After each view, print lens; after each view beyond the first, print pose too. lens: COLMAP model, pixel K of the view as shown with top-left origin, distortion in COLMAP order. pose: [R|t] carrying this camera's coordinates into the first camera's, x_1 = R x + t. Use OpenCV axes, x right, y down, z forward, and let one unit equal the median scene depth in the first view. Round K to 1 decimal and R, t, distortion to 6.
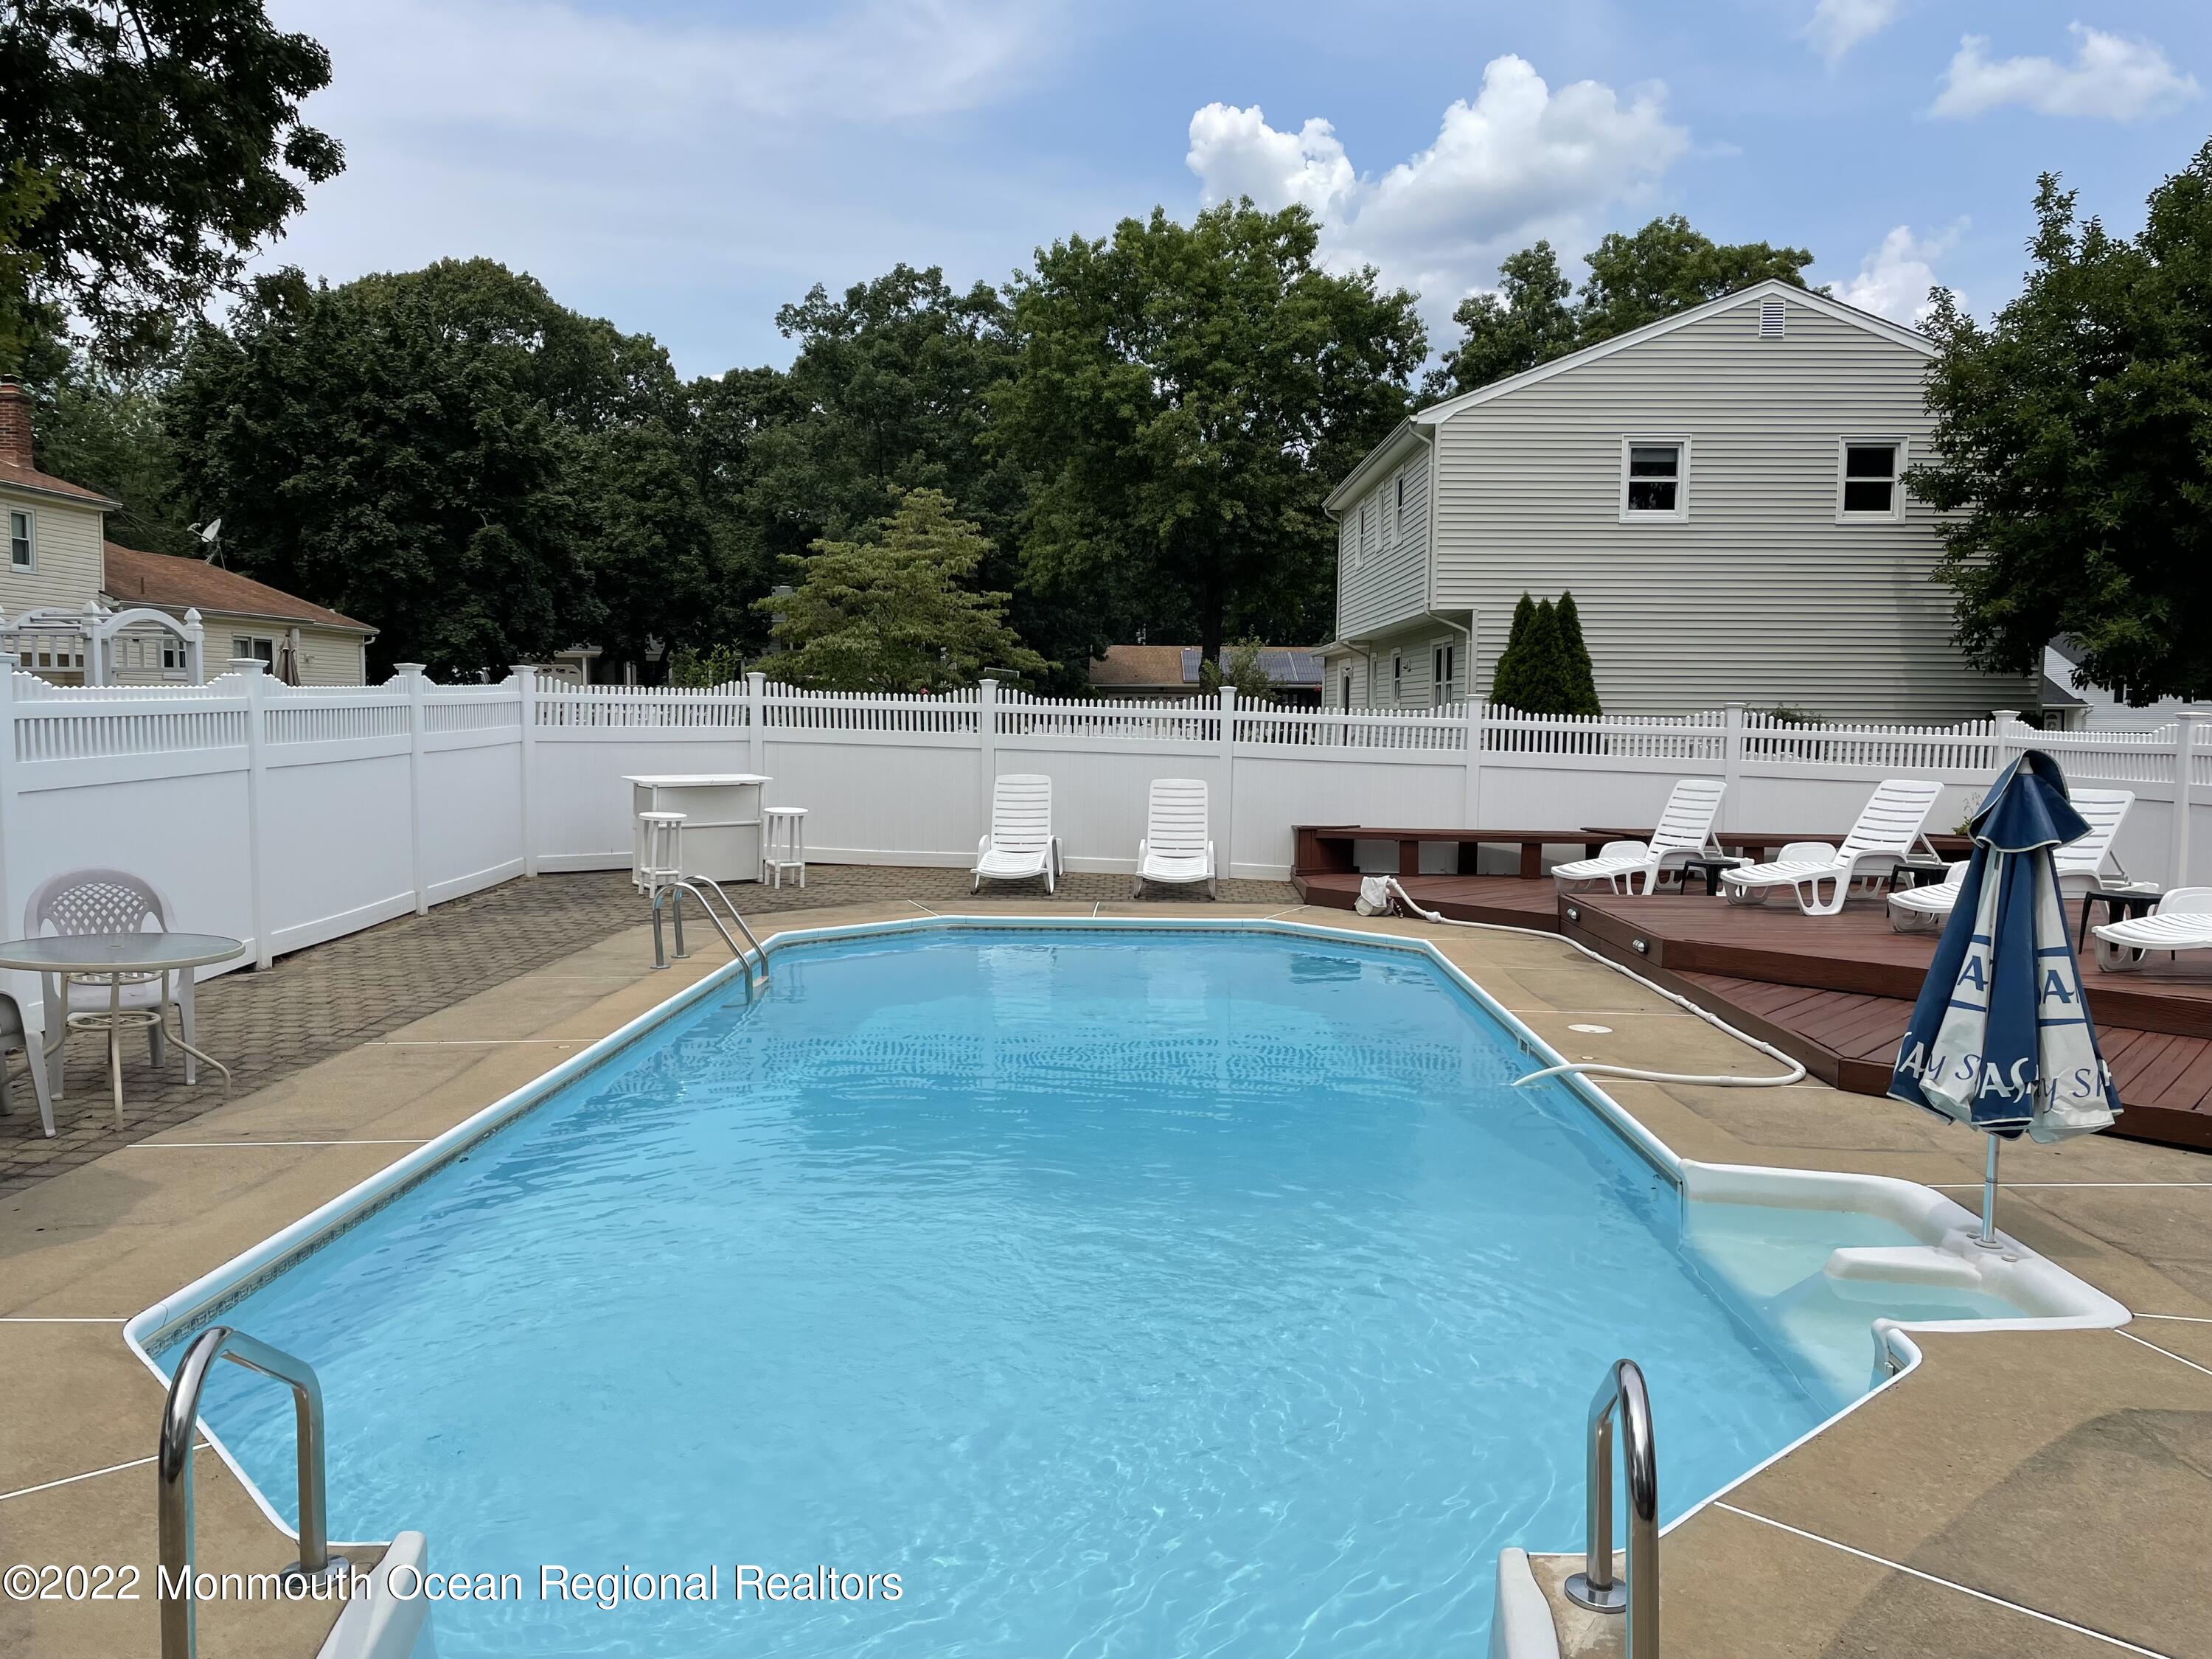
lens RADIAL K [[1672.6, 0, 1126.0], [0, 1672.6, 845.4], [0, 0, 1]] dist [0.079757, -0.098766]
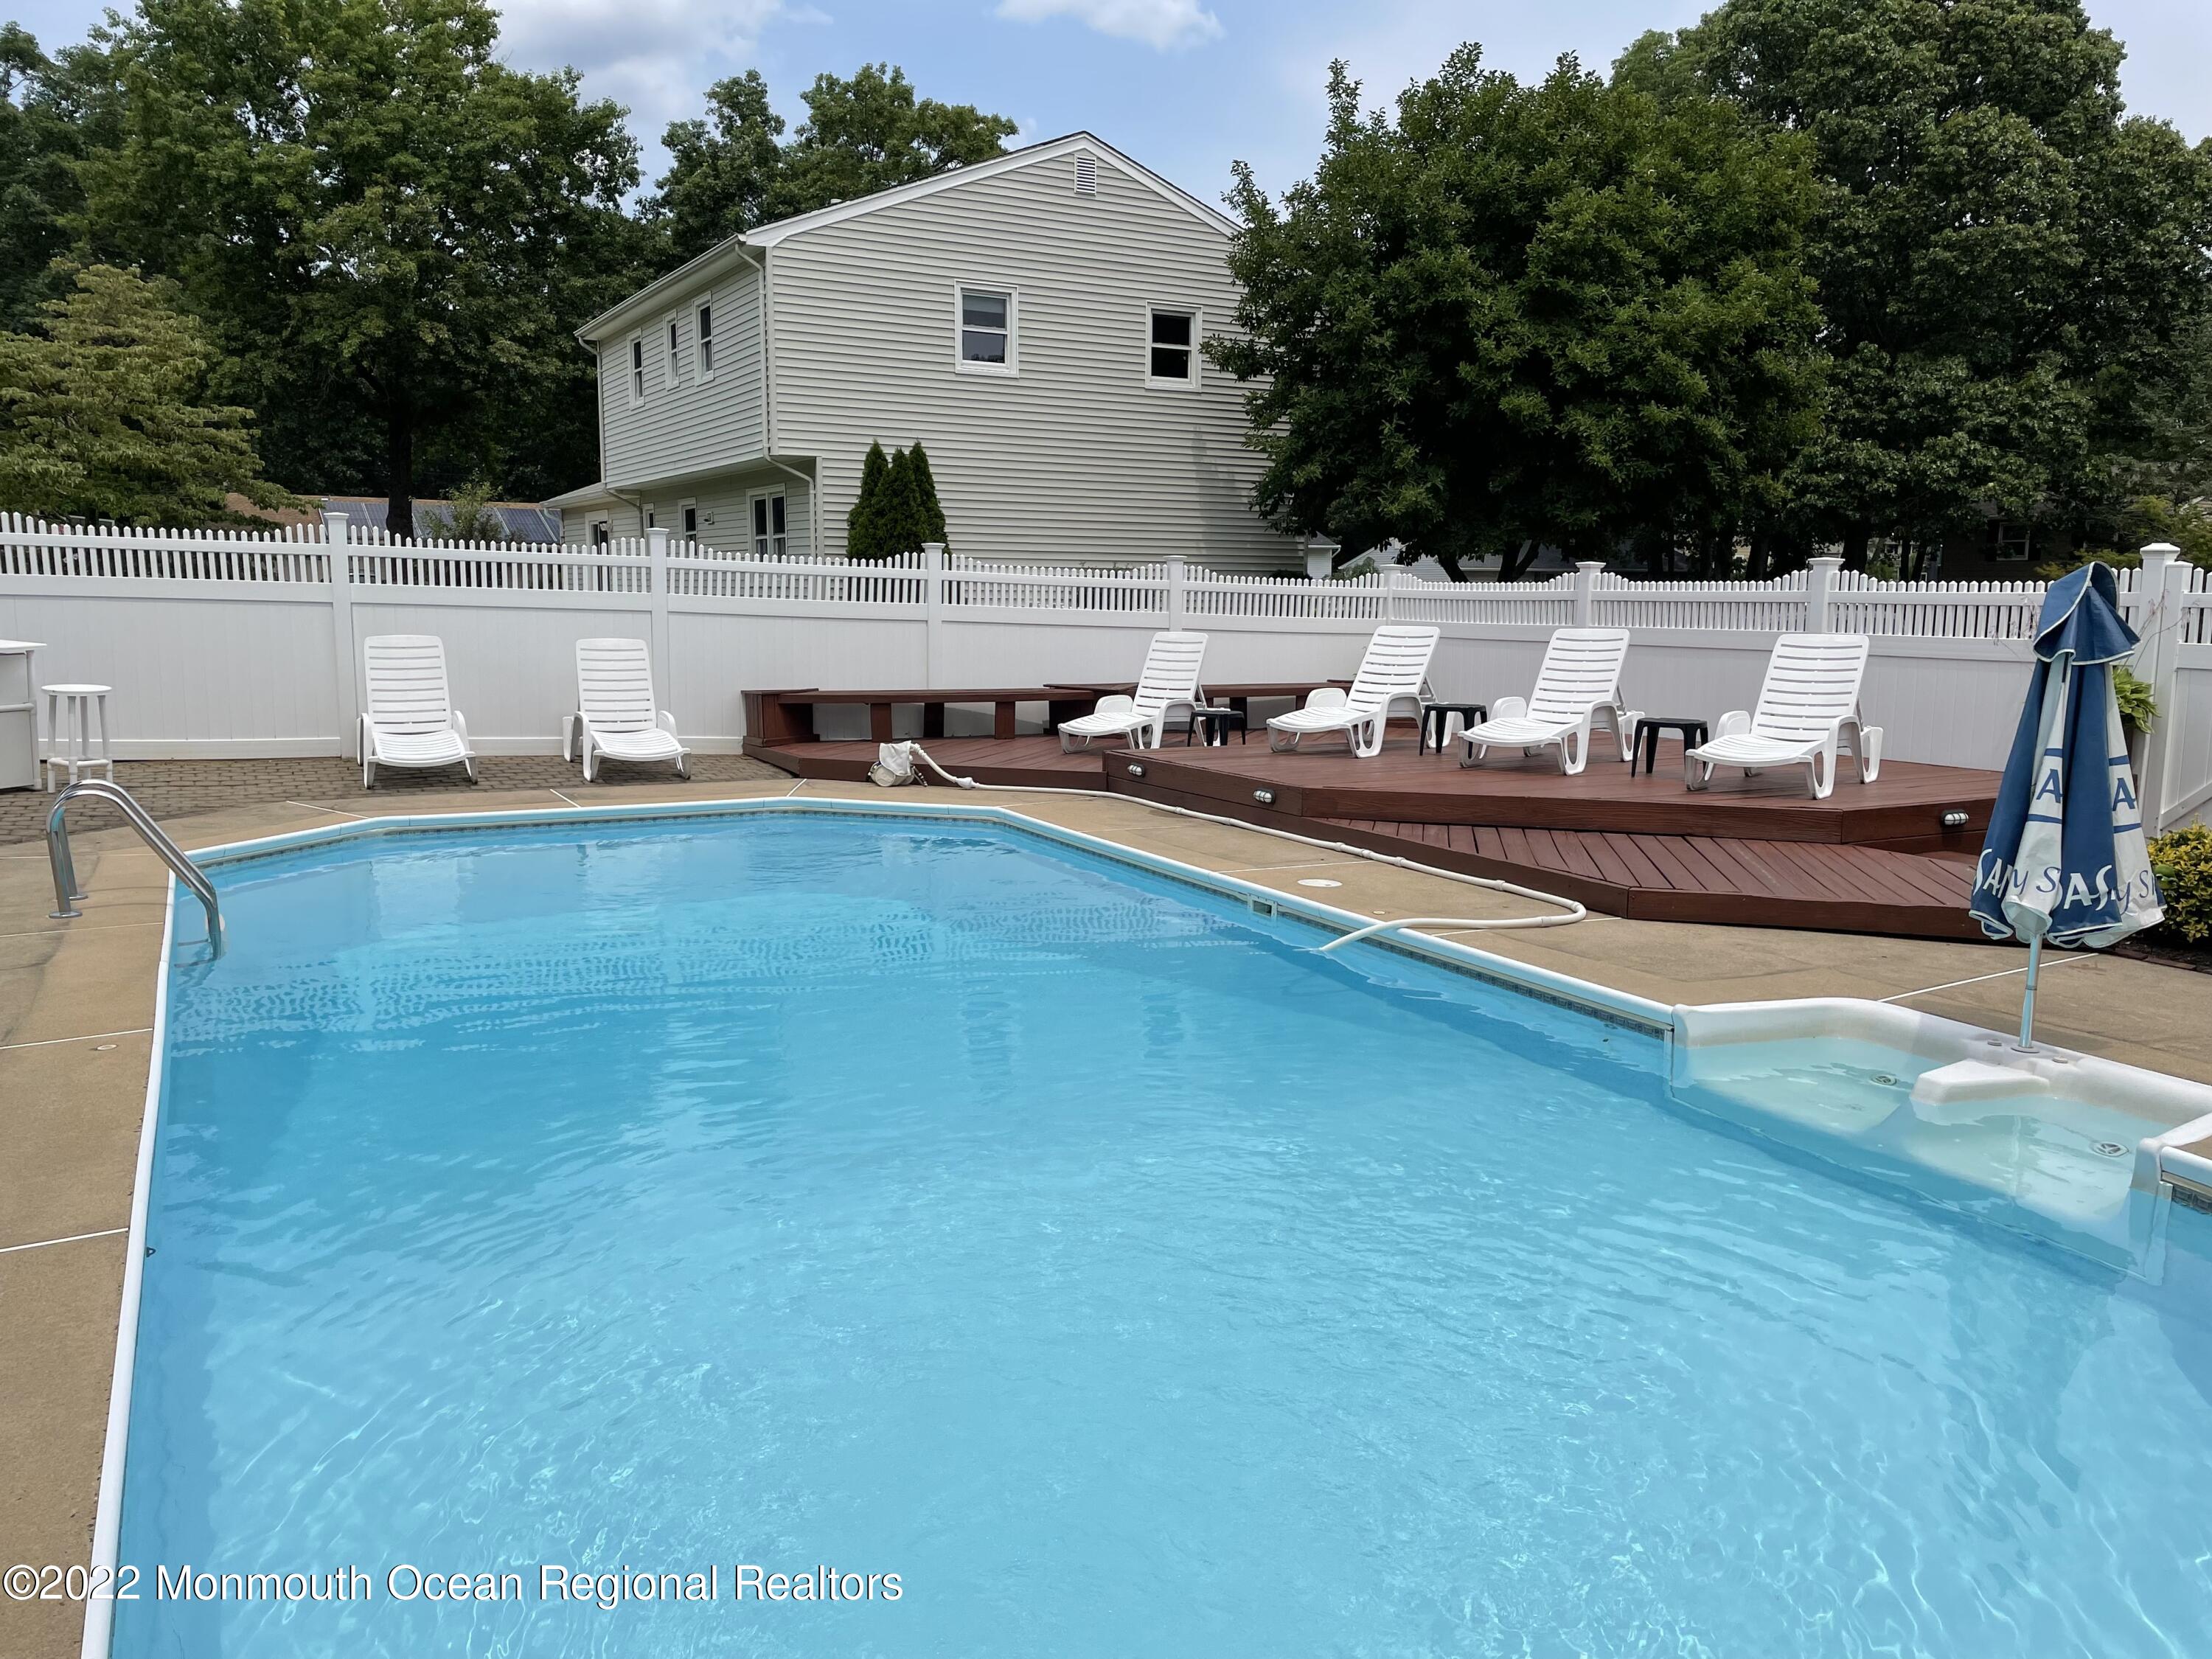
lens RADIAL K [[1672.6, 0, 1115.9], [0, 1672.6, 839.5], [0, 0, 1]] dist [0.079757, -0.098766]
pose [[0.872847, -0.072871, 0.482523, -0.069575], [0.037706, 0.995903, 0.082195, 0.000410], [-0.486536, -0.053550, 0.872018, 0.056789]]
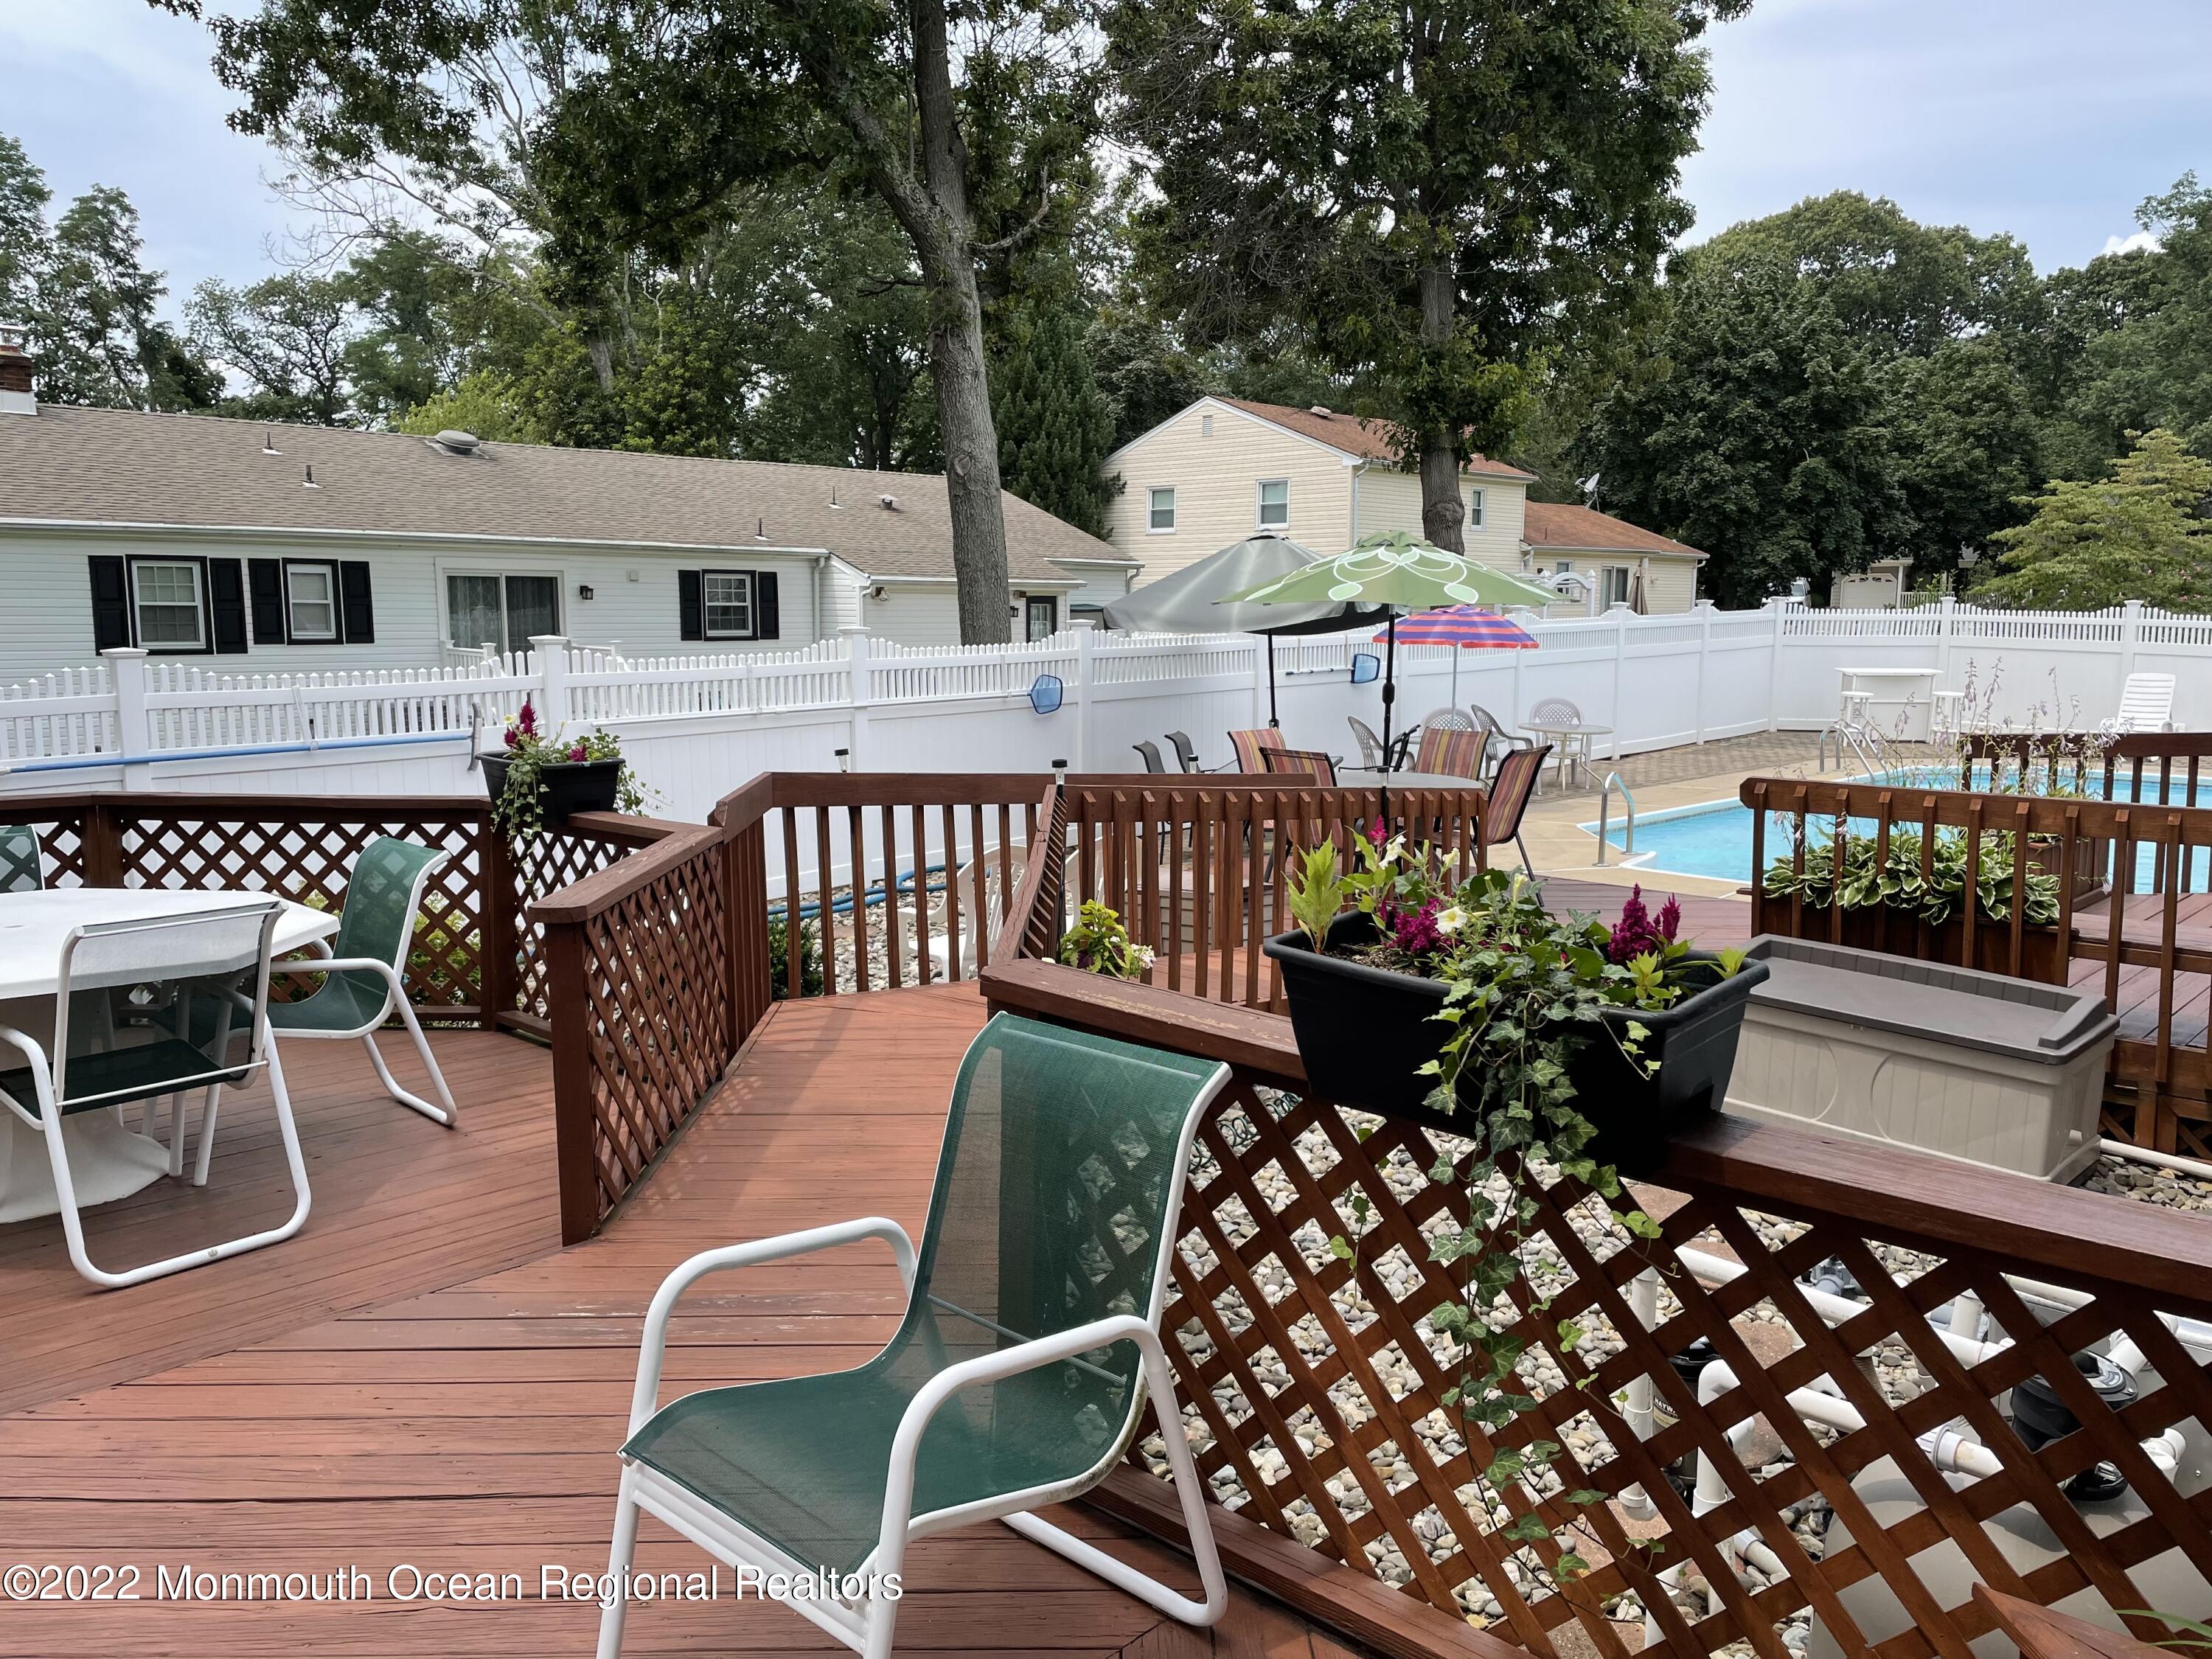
lens RADIAL K [[1672.6, 0, 1123.6], [0, 1672.6, 836.3], [0, 0, 1]] dist [0.079757, -0.098766]
pose [[0.732007, 0.087240, -0.675689, 0.113392], [-0.053111, 0.996057, 0.071066, 0.014589], [0.679224, -0.016134, 0.733753, -0.232198]]
